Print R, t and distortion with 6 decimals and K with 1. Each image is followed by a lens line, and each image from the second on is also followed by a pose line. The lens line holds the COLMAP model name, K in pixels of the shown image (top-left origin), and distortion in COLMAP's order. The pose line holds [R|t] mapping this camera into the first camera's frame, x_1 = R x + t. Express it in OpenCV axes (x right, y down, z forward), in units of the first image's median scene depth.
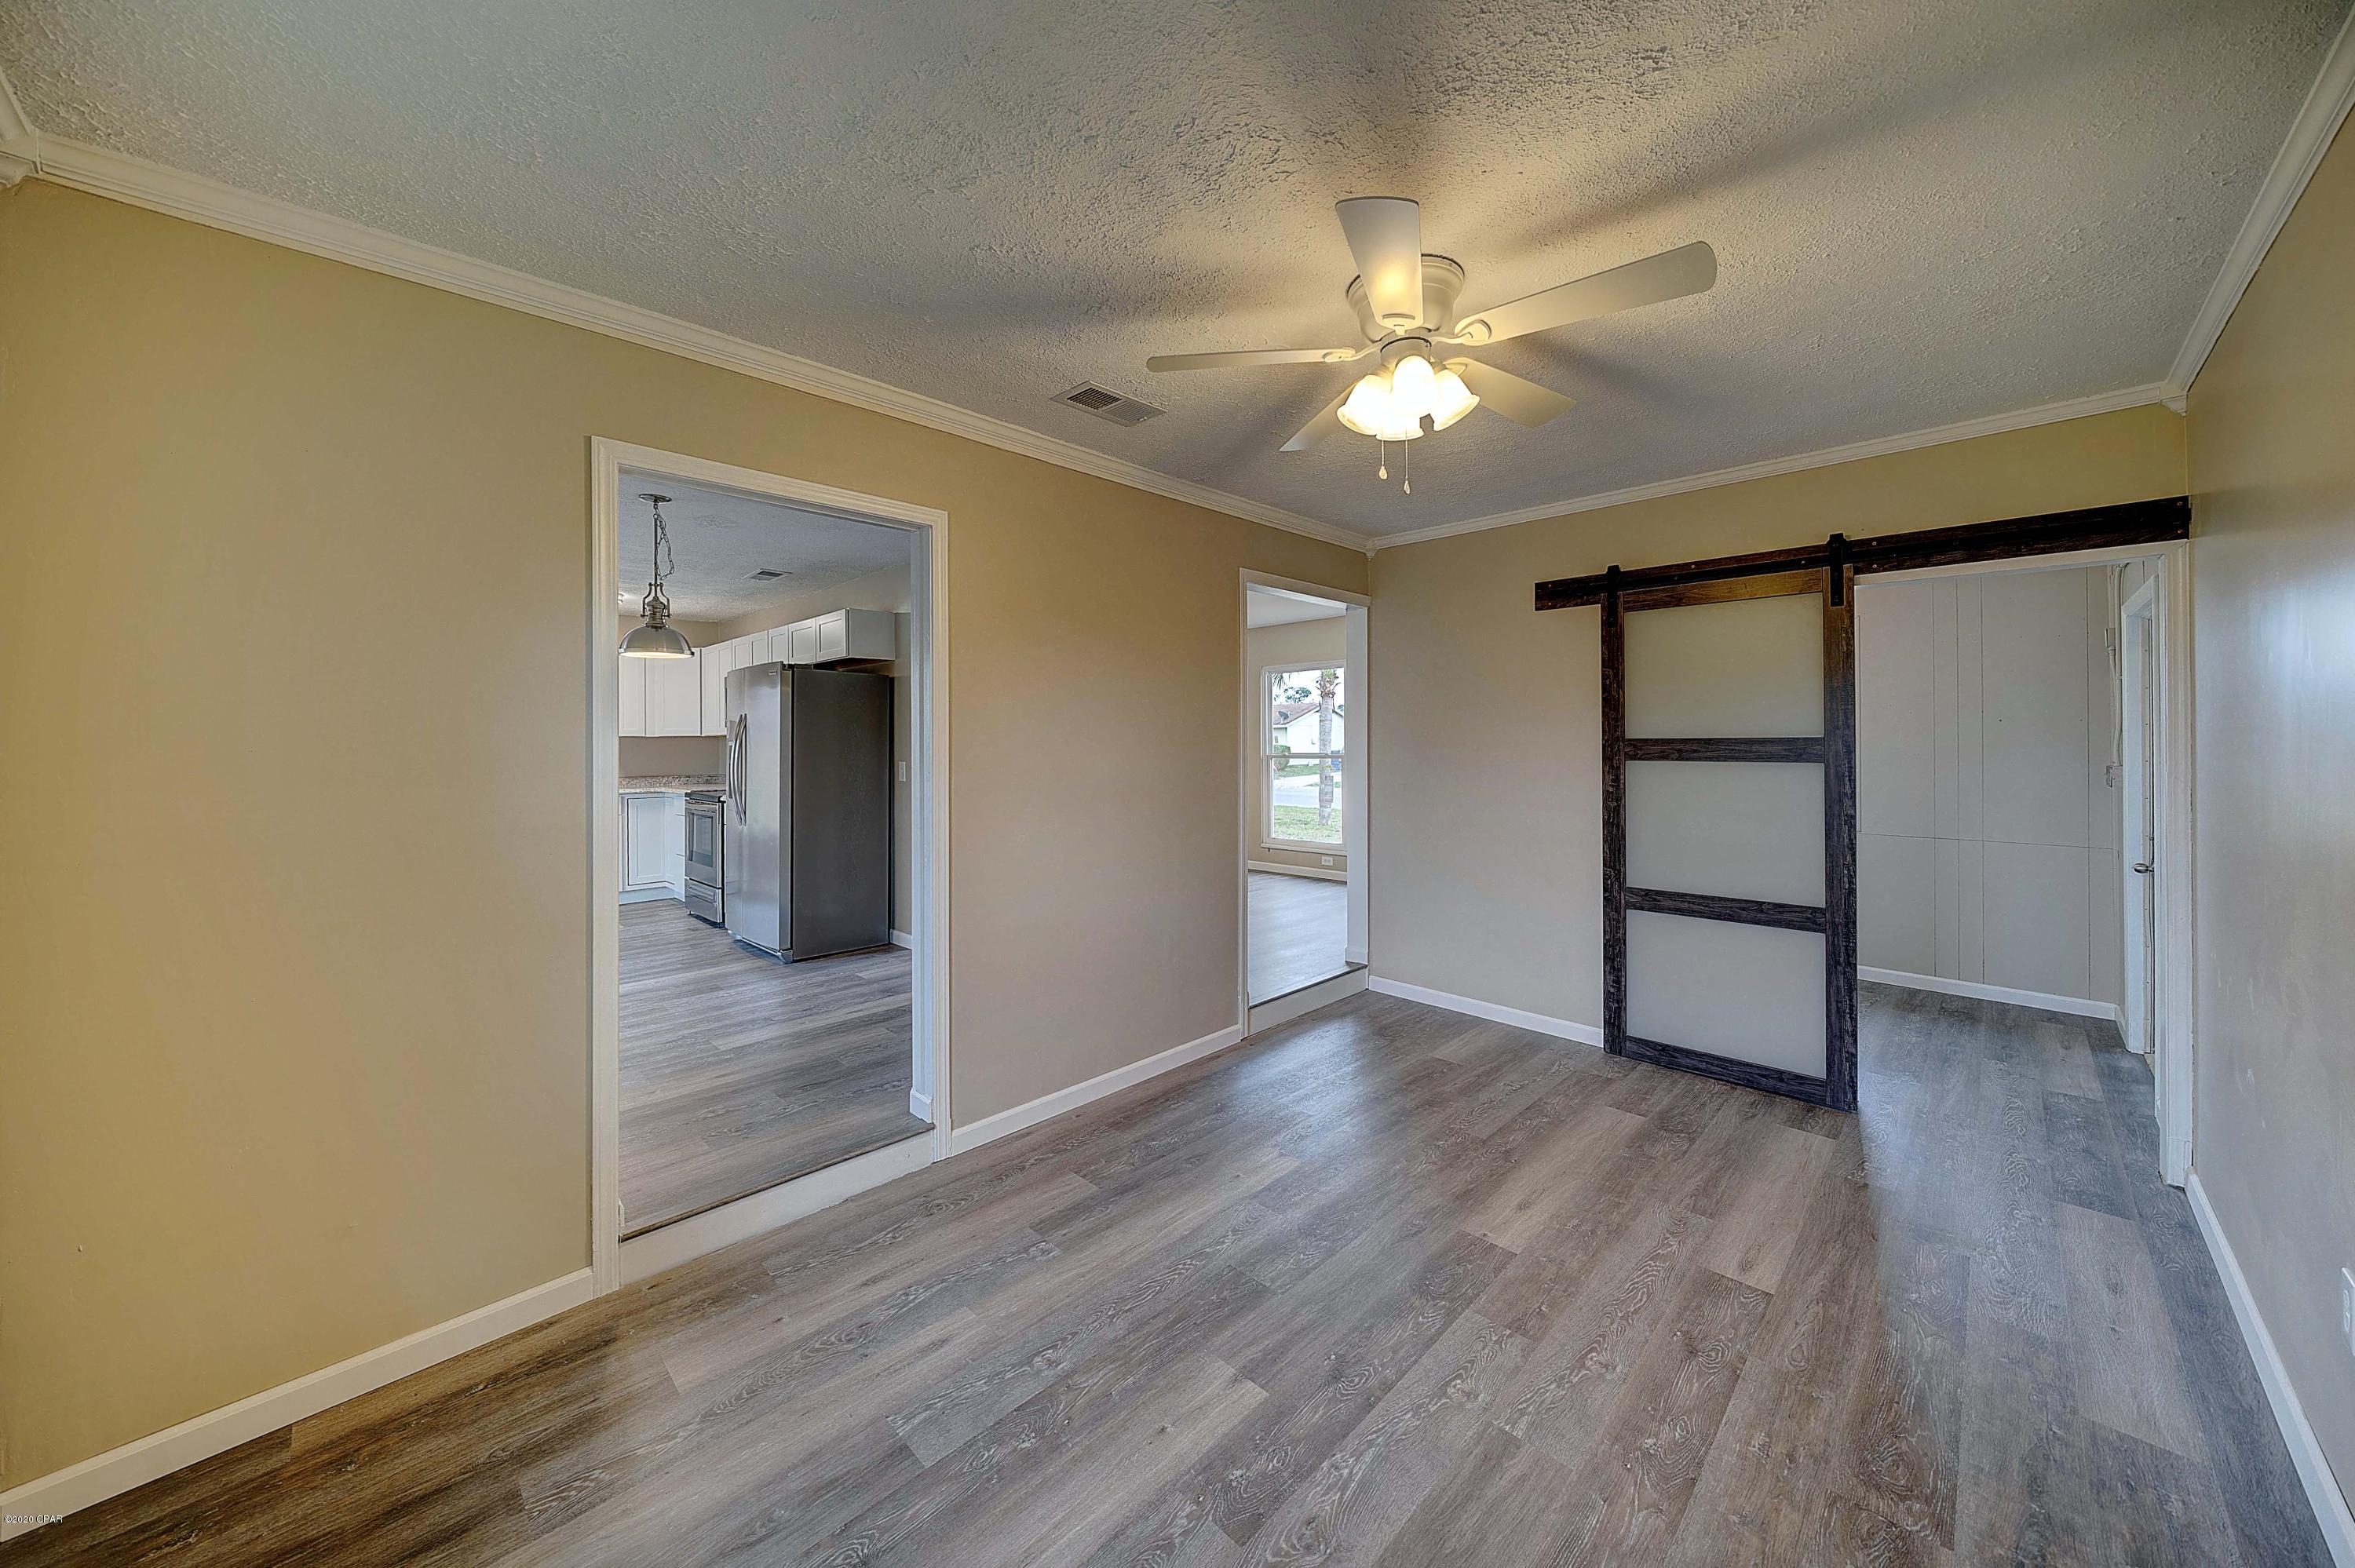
lens RADIAL K [[849.1, 0, 1169.9], [0, 849.1, 737.7], [0, 0, 1]] dist [-0.000024, -0.000052]
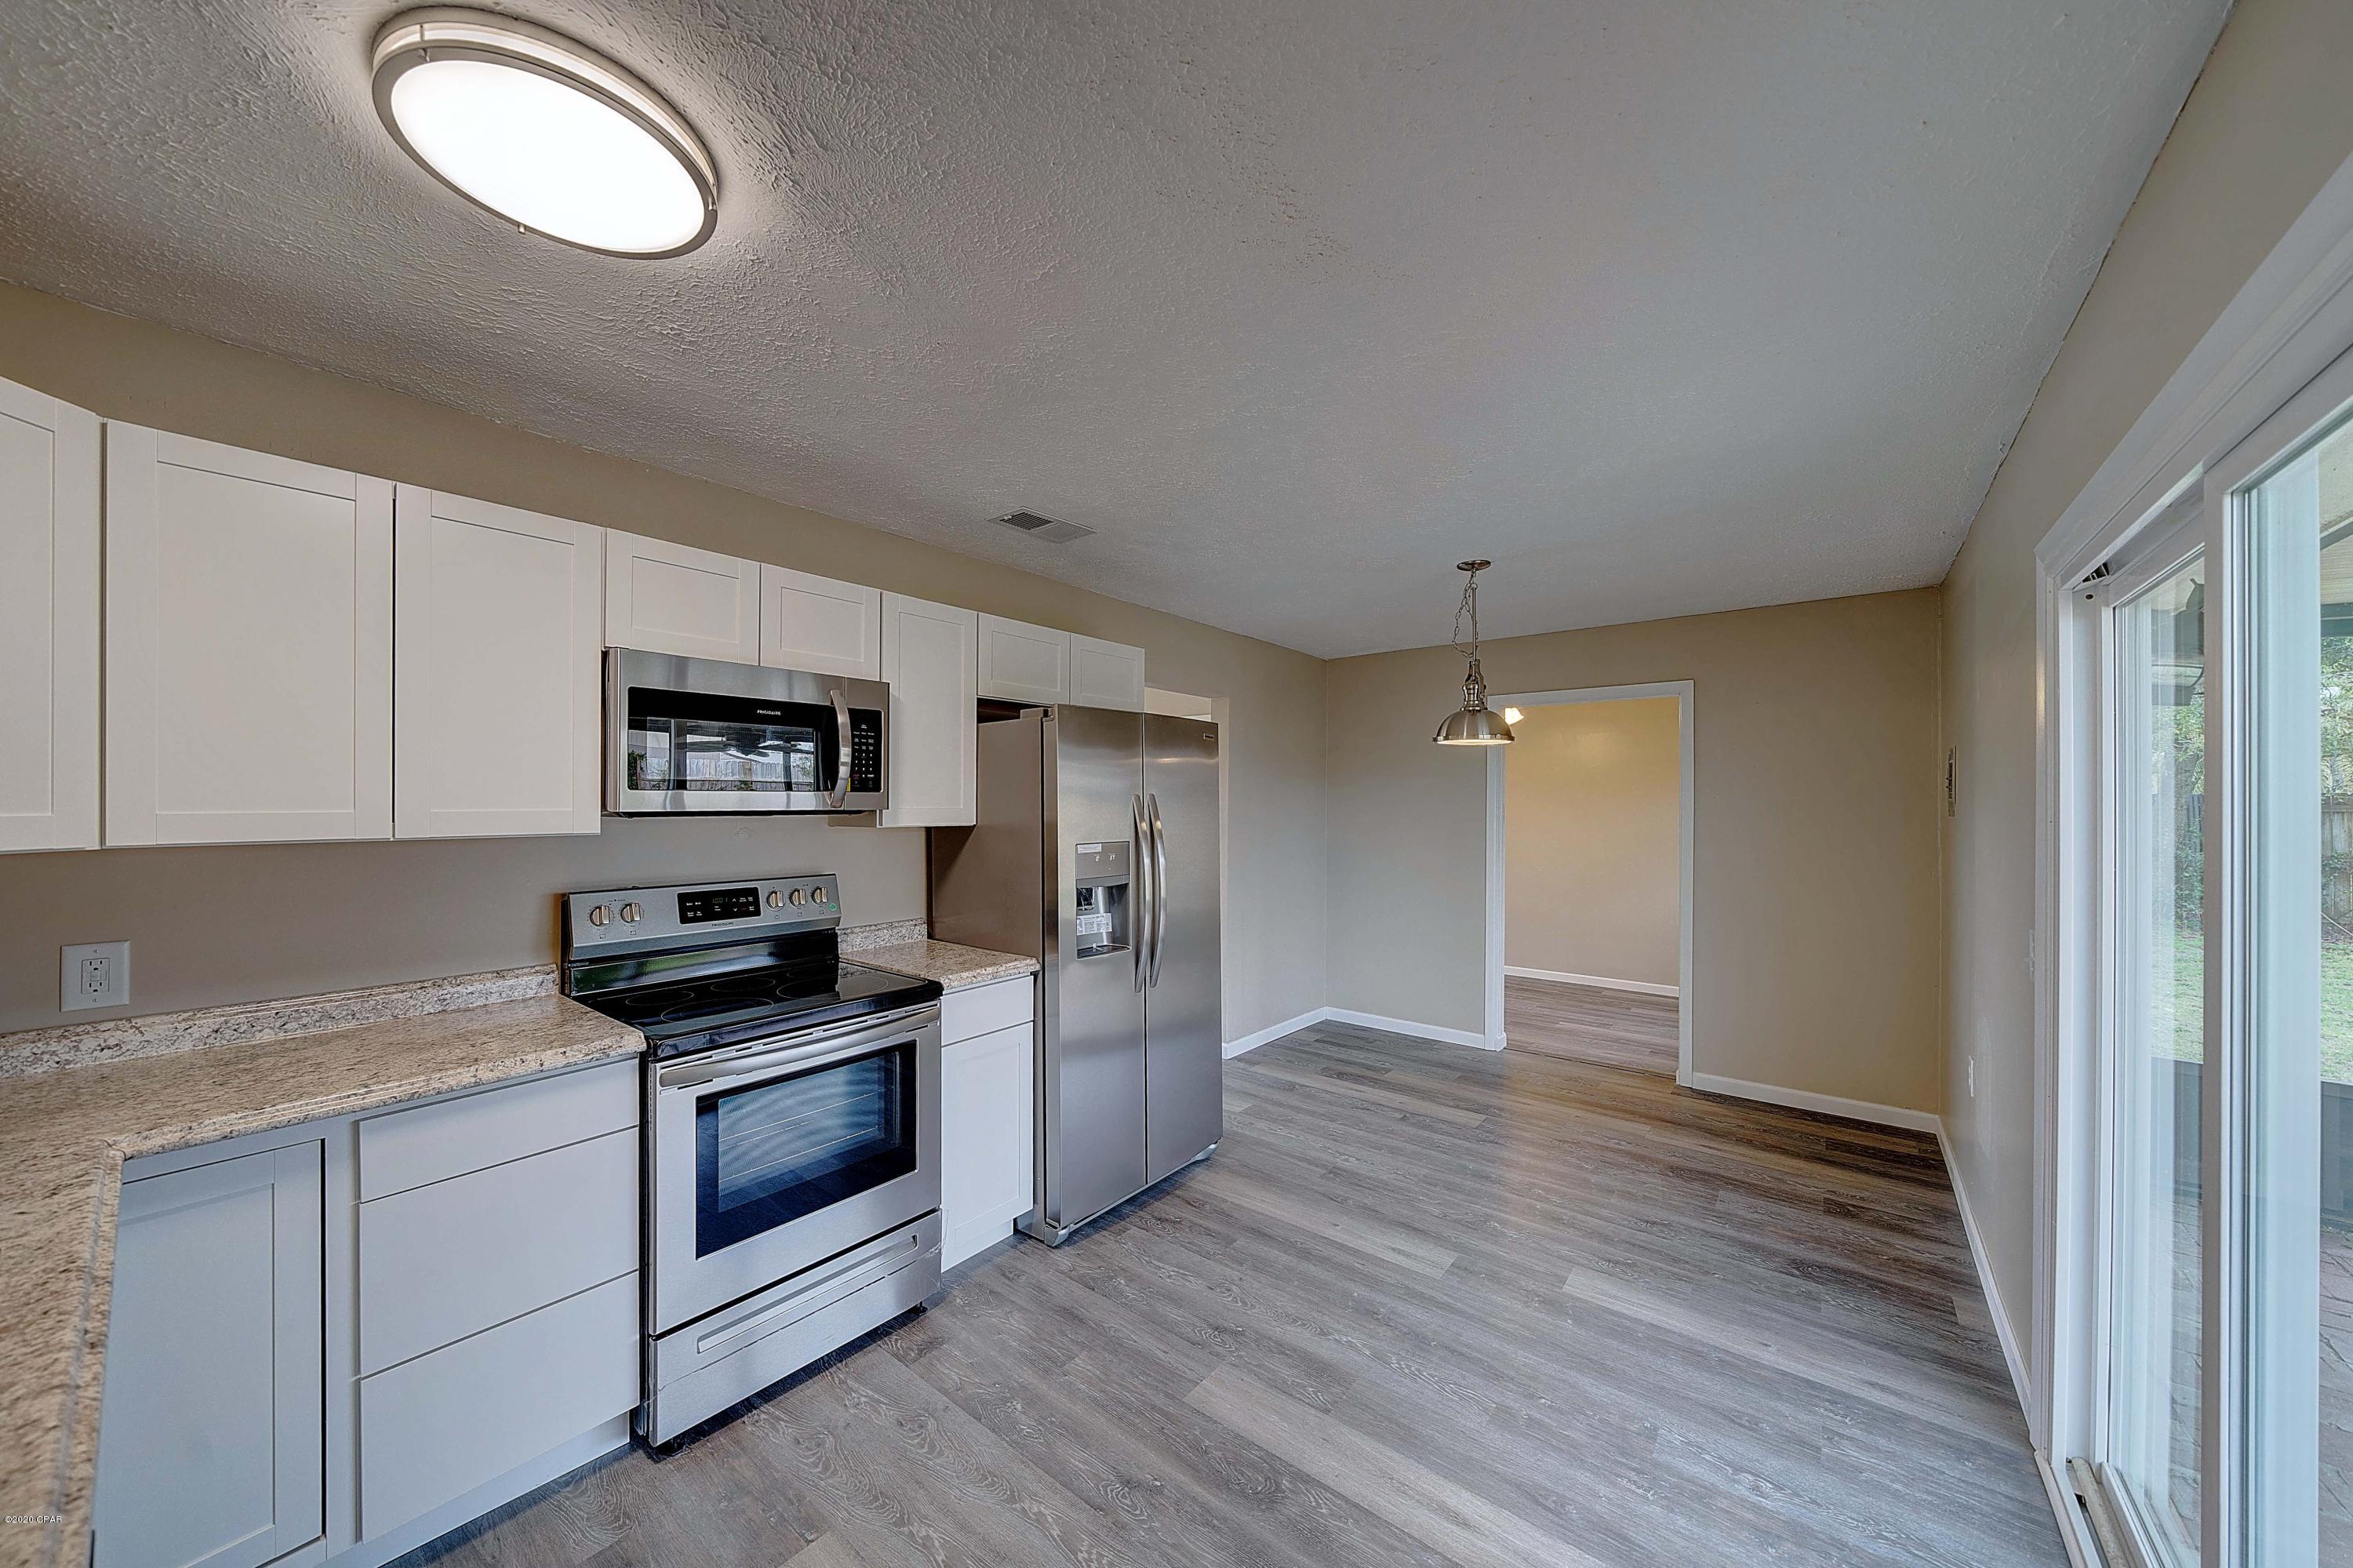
lens RADIAL K [[813.5, 0, 1171.6], [0, 813.5, 806.7], [0, 0, 1]] dist [-0.001728, -0.000165]
pose [[-0.111126, 0.003885, 0.993799, -1.402479], [-0.006012, 0.999971, -0.004581, -0.023032], [-0.993788, -0.006484, -0.111099, 1.399304]]
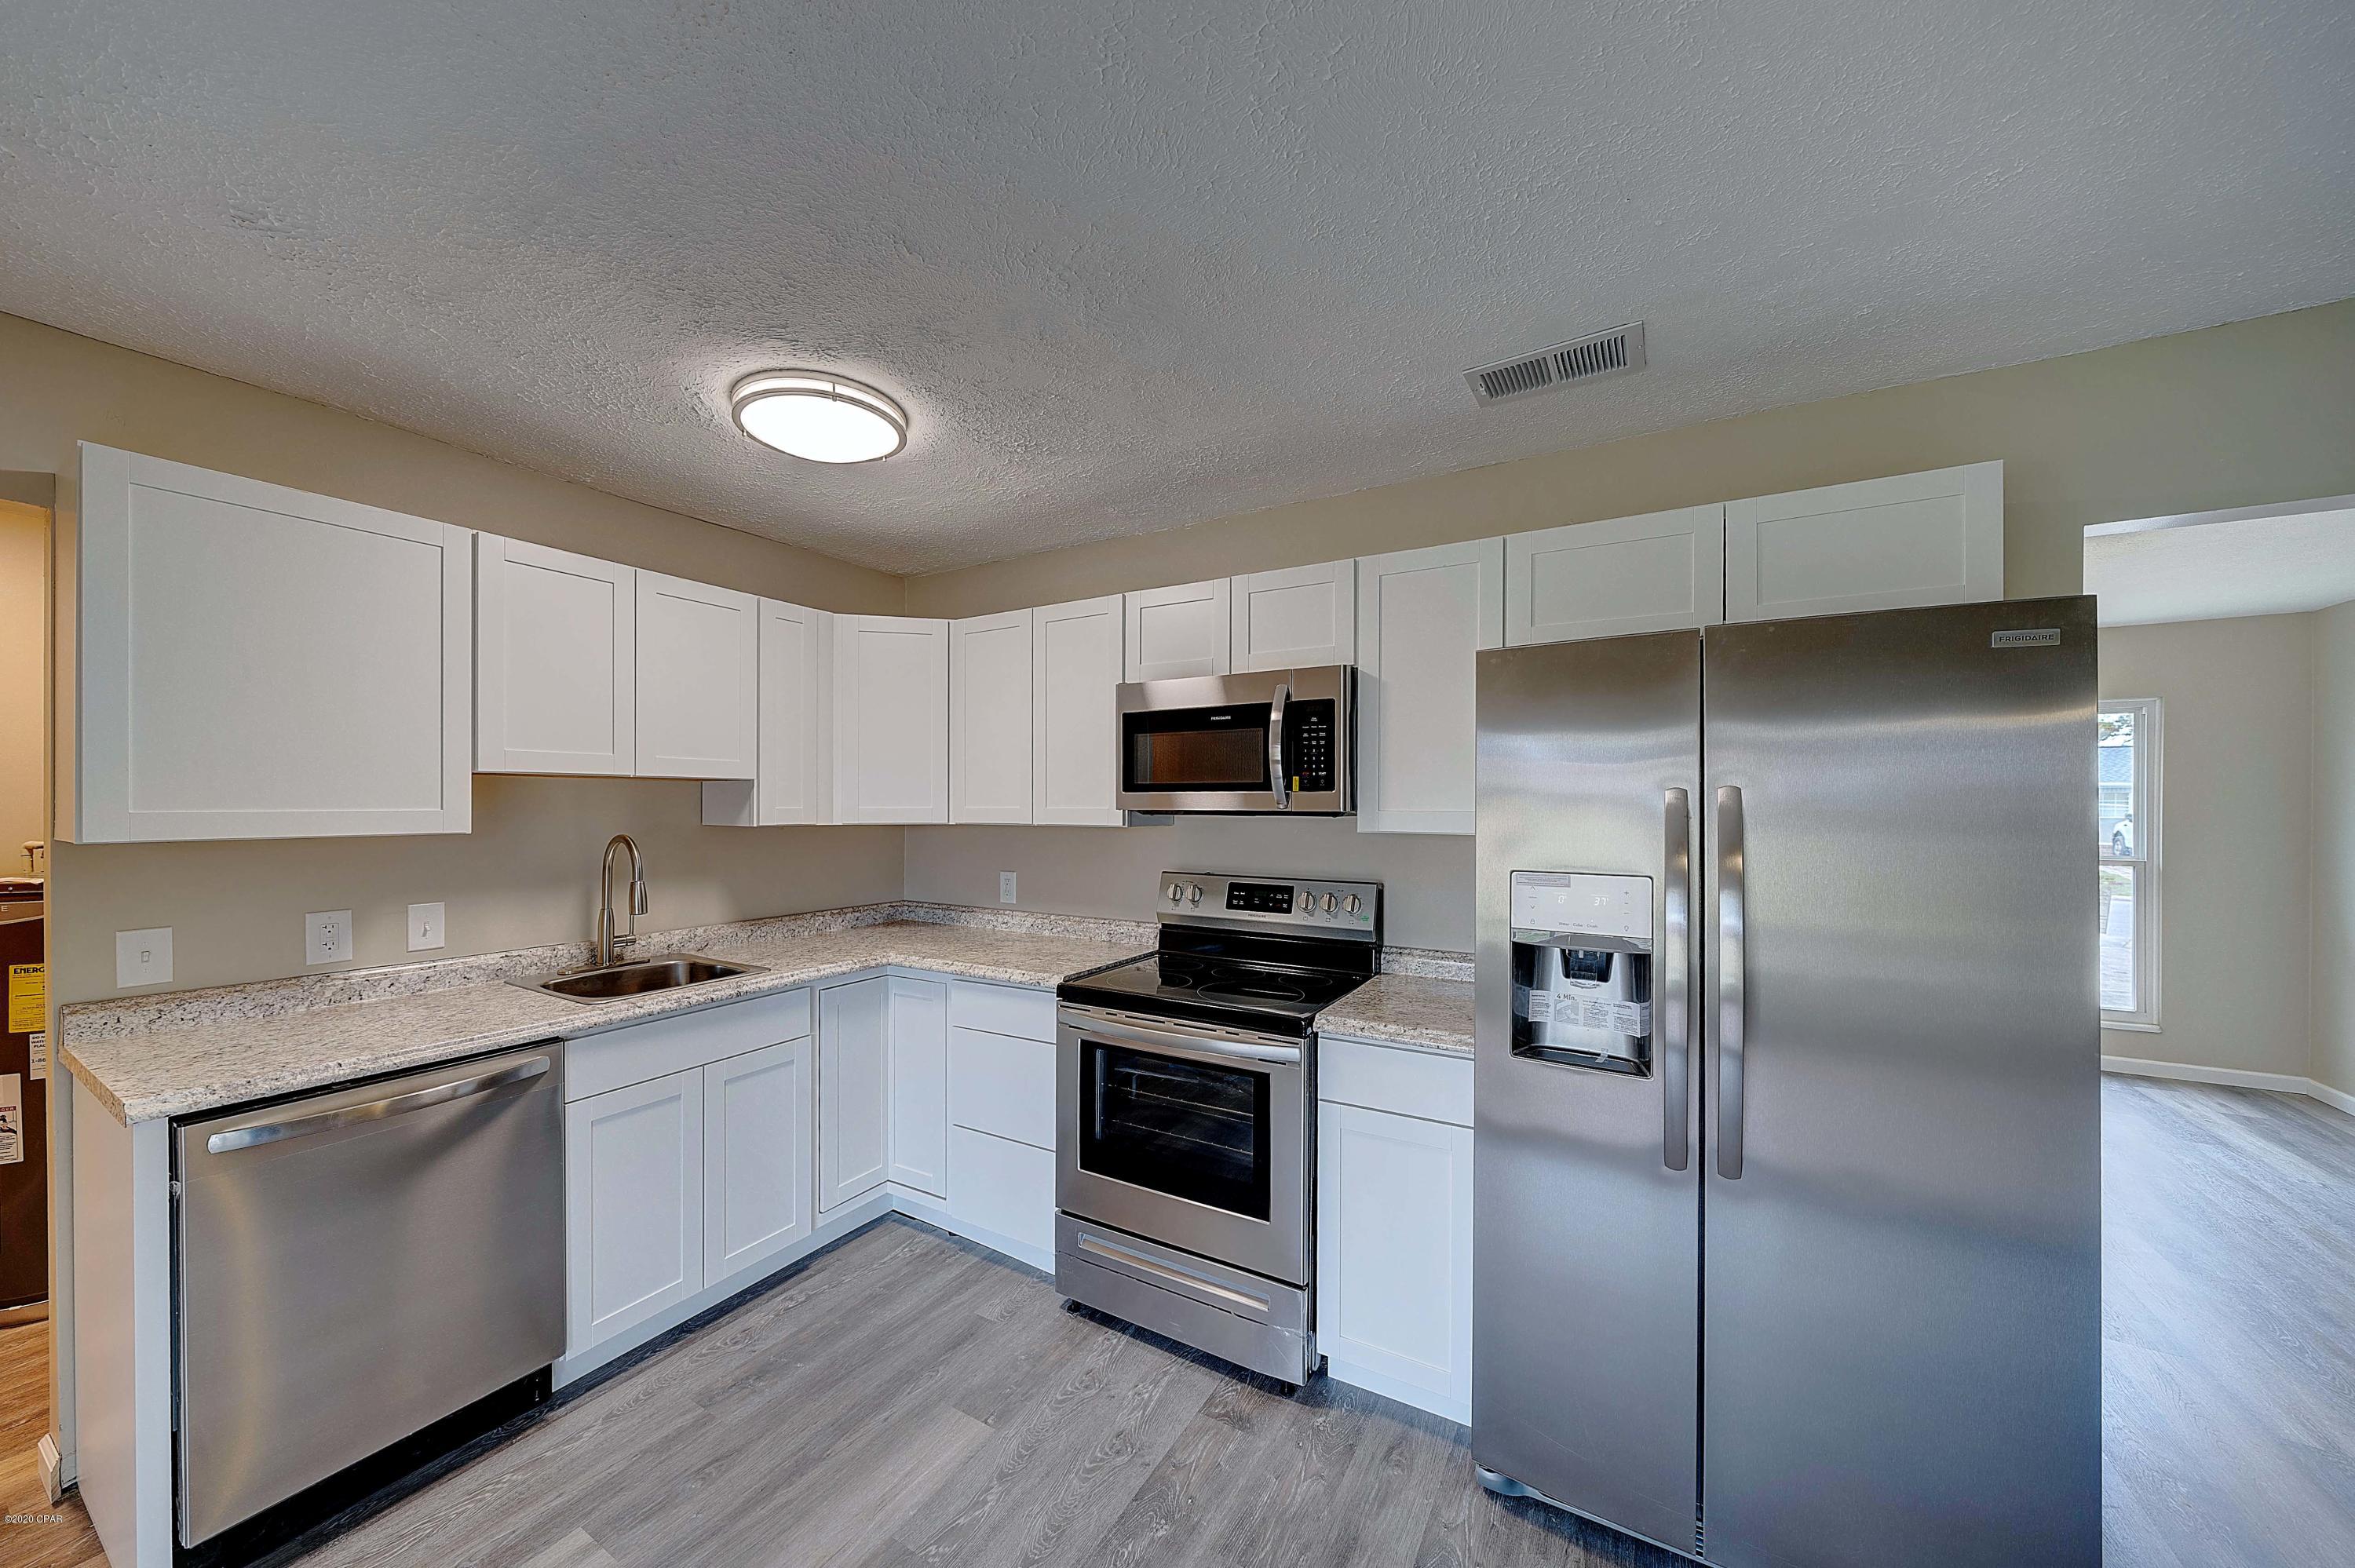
lens RADIAL K [[834.8, 0, 1151.9], [0, 834.8, 808.8], [0, 0, 1]] dist [-0.000574, -0.000296]
pose [[0.970495, 0.011552, 0.240845, -1.010033], [-0.014383, 0.999847, 0.009997, -0.027922], [-0.240692, -0.013166, 0.970512, 1.034307]]
